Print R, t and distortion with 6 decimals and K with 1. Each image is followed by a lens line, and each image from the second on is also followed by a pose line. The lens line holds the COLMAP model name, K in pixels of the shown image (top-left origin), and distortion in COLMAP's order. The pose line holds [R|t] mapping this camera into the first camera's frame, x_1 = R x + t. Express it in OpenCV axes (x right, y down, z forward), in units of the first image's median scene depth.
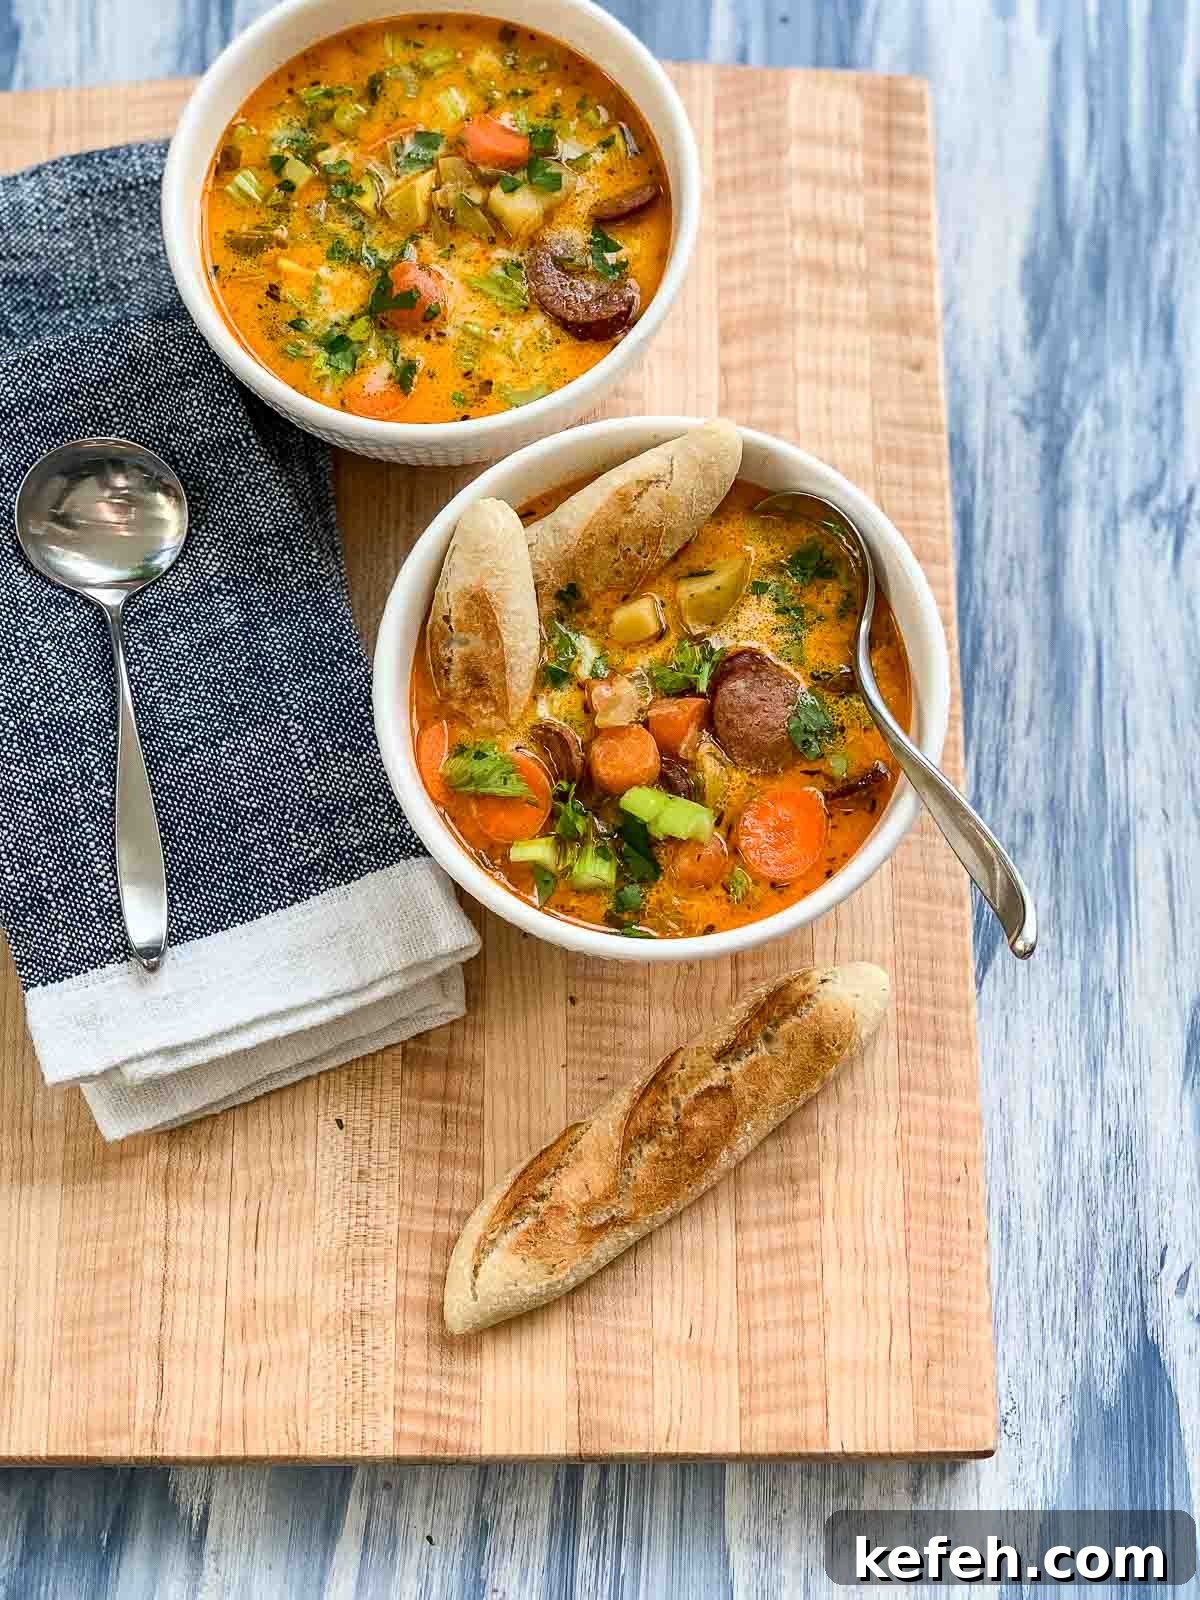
lens RADIAL K [[2442.4, 0, 607.8], [0, 2442.4, 808.9], [0, 0, 1]] dist [-0.030067, 0.000000]
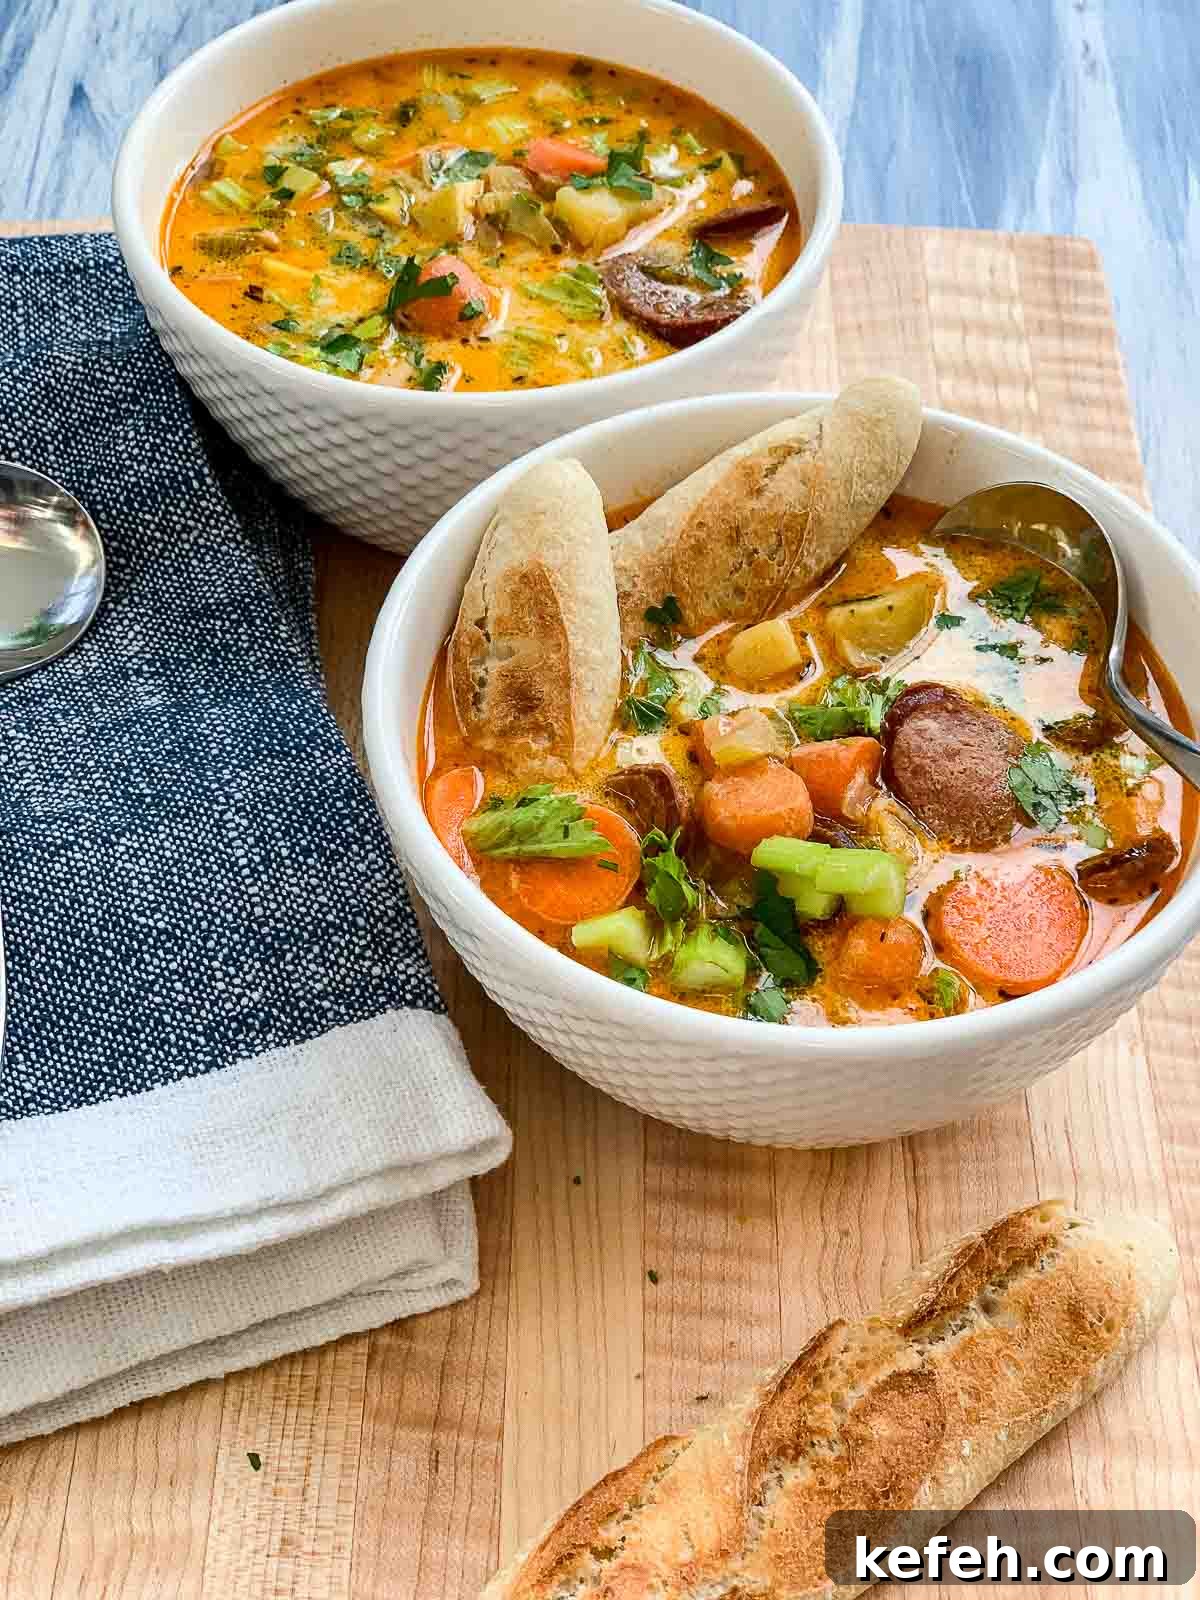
lens RADIAL K [[2442.4, 0, 607.0], [0, 2442.4, 788.9], [0, 0, 1]] dist [-0.030067, 0.000000]
pose [[0.999624, 0.026014, 0.008632, -0.034618], [-0.020128, 0.910506, -0.413005, 0.219566], [-0.018604, 0.412676, 0.910688, 0.397225]]
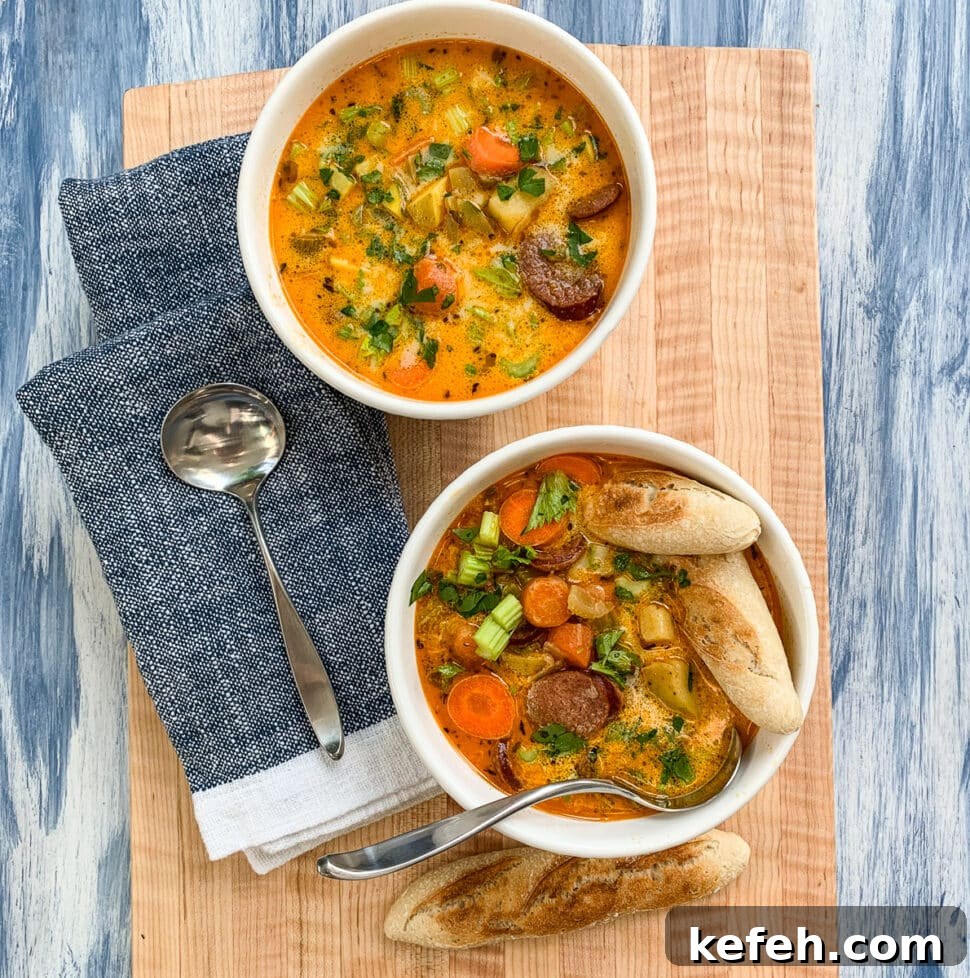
lens RADIAL K [[1031.5, 0, 482.6], [0, 1031.5, 515.1], [0, 0, 1]] dist [-0.017621, 0.000000]
pose [[0.998481, -0.016203, -0.052661, -0.026048], [0.029655, 0.963573, 0.265796, -0.236984], [0.046436, -0.266954, 0.962590, 0.430651]]
